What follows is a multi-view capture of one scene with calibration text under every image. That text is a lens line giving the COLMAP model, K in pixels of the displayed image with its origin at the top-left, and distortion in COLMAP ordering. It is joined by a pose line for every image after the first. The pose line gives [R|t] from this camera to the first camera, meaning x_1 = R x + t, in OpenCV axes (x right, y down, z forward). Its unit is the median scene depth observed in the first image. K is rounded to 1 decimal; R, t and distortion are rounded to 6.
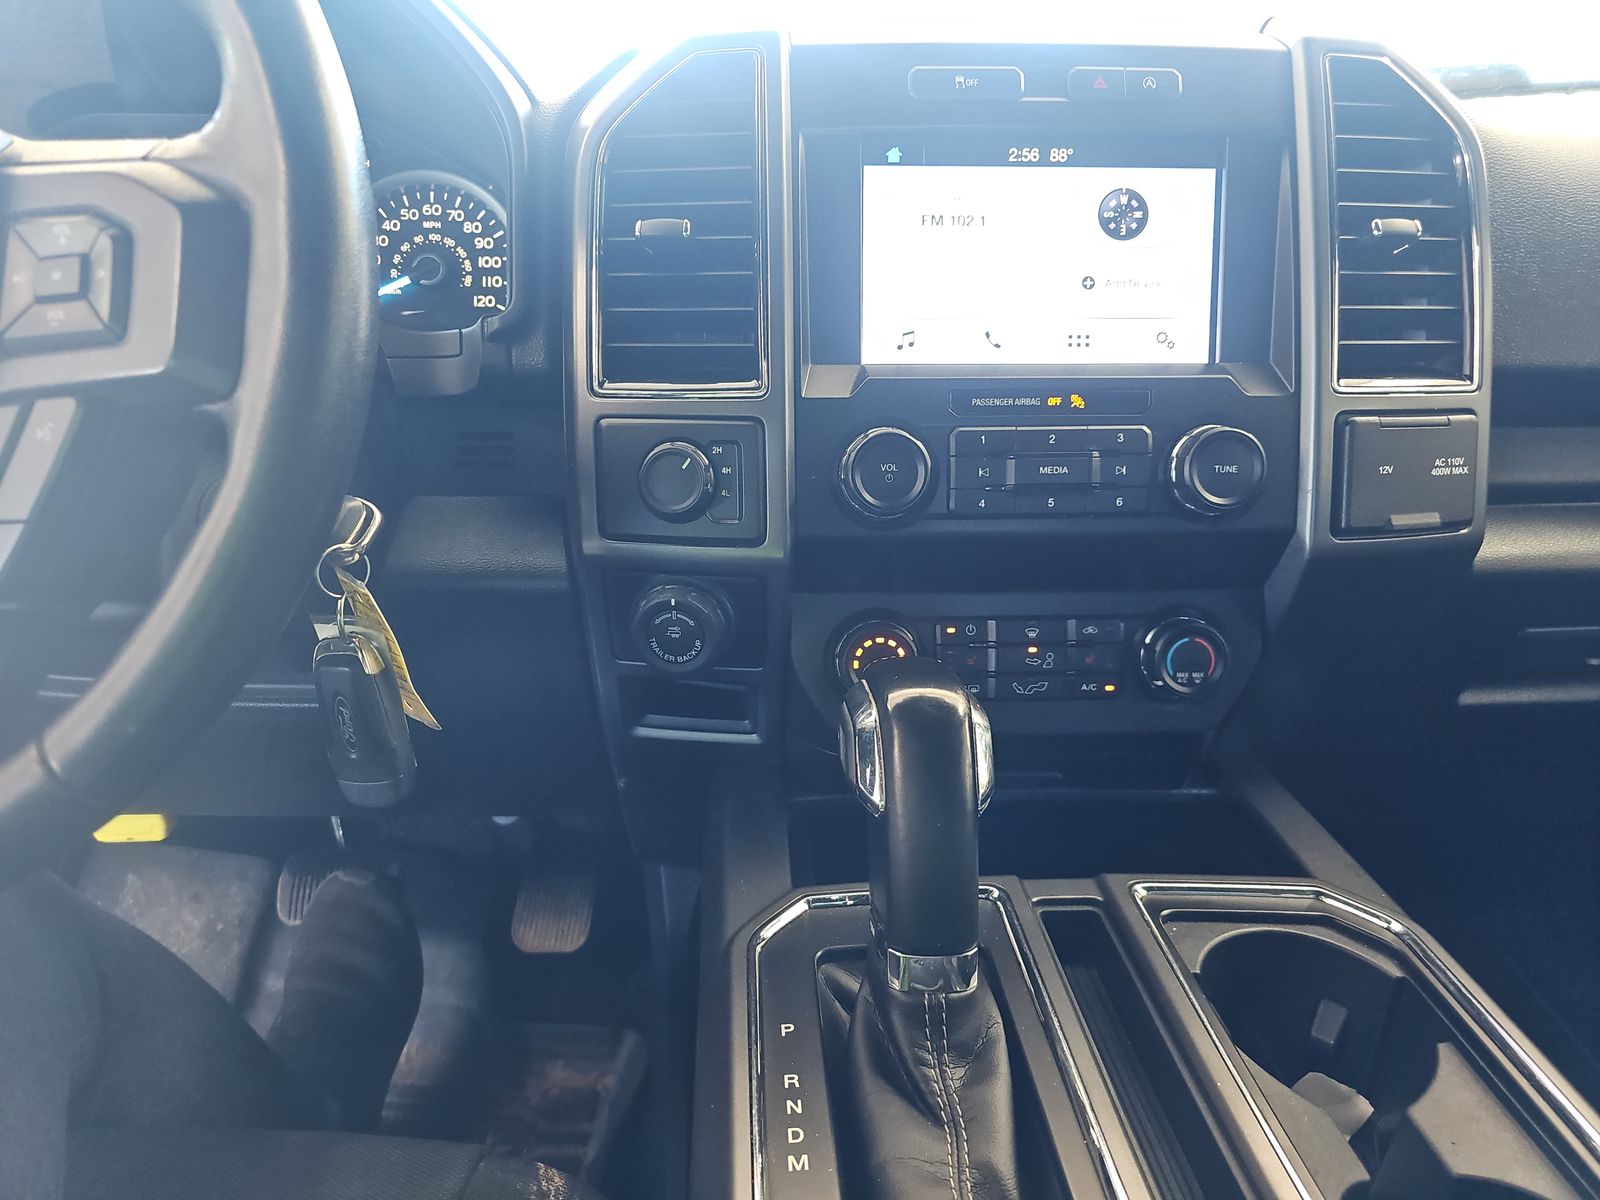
lens RADIAL K [[1060.2, 0, 786.0], [0, 1060.2, 608.9], [0, 0, 1]] dist [0.035602, -0.032823]
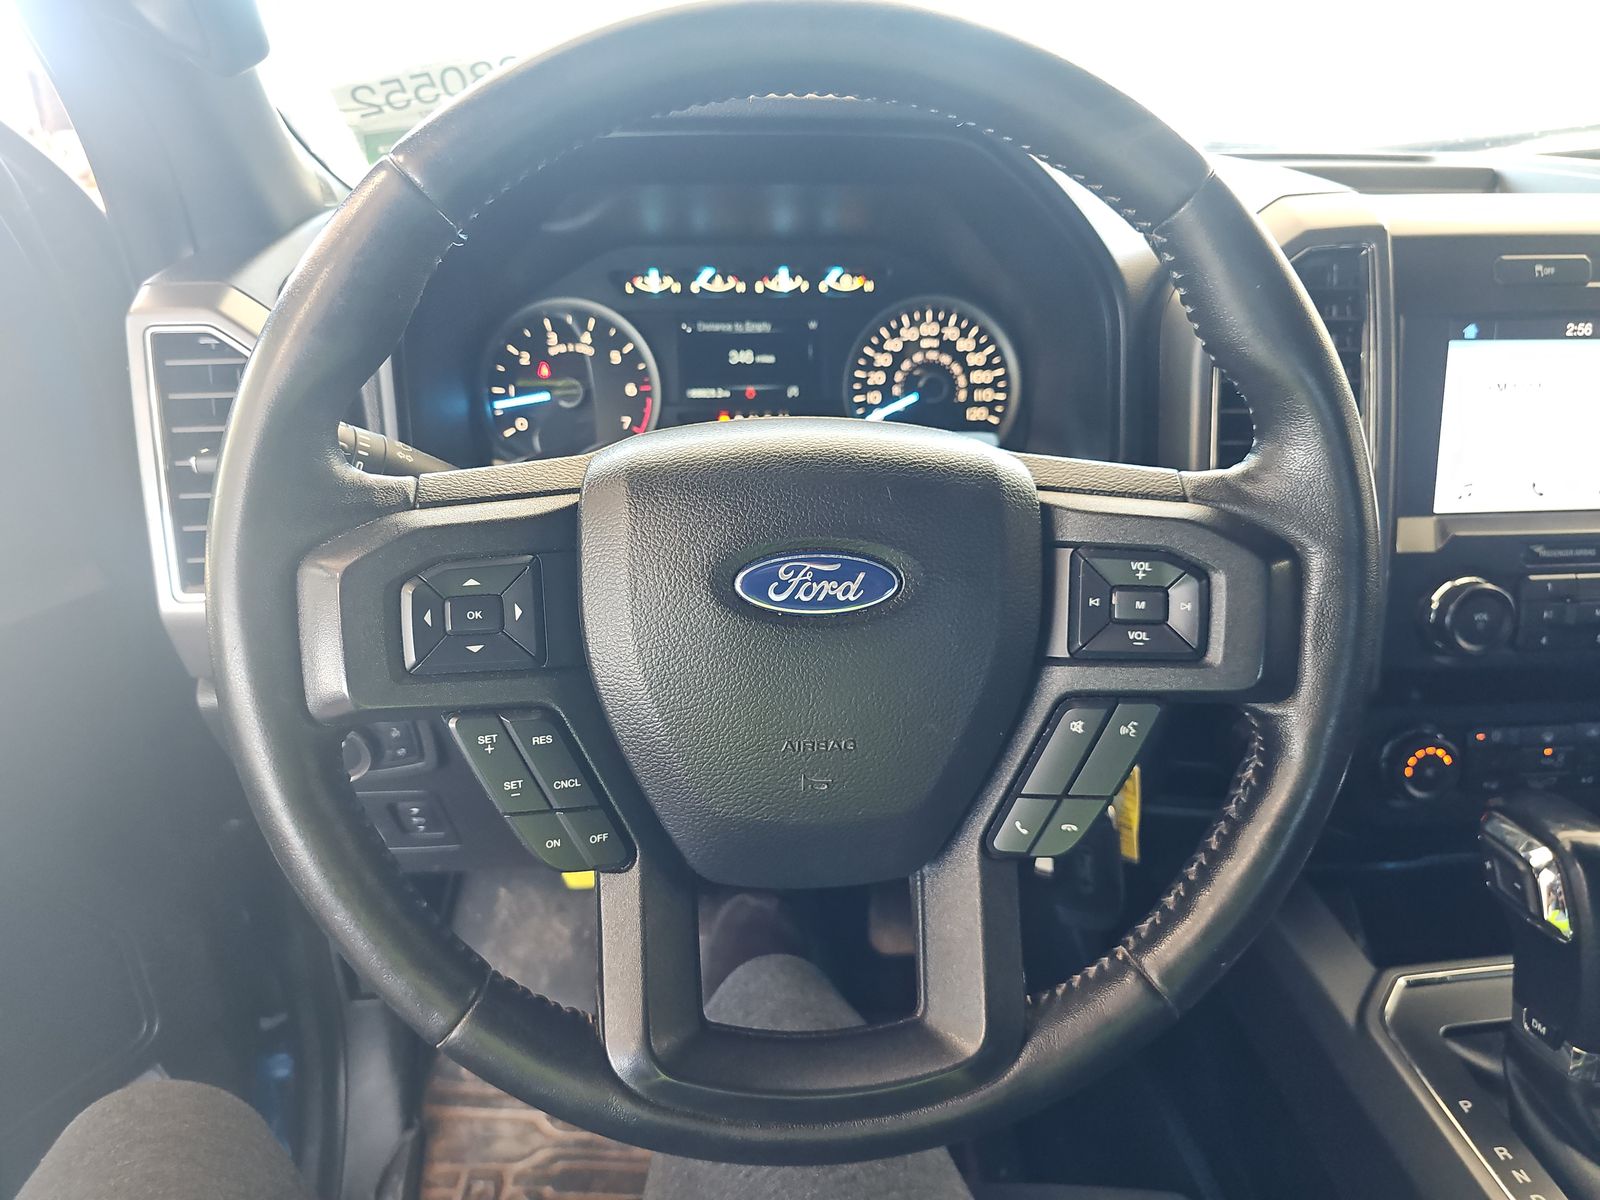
lens RADIAL K [[1060.2, 0, 805.9], [0, 1060.2, 604.4], [0, 0, 1]] dist [0.035602, -0.032823]
pose [[0.998867, -0.019245, 0.043524, -0.509667], [0.015260, 0.995815, 0.090110, -0.194903], [-0.045076, -0.089343, 0.994980, -0.093587]]
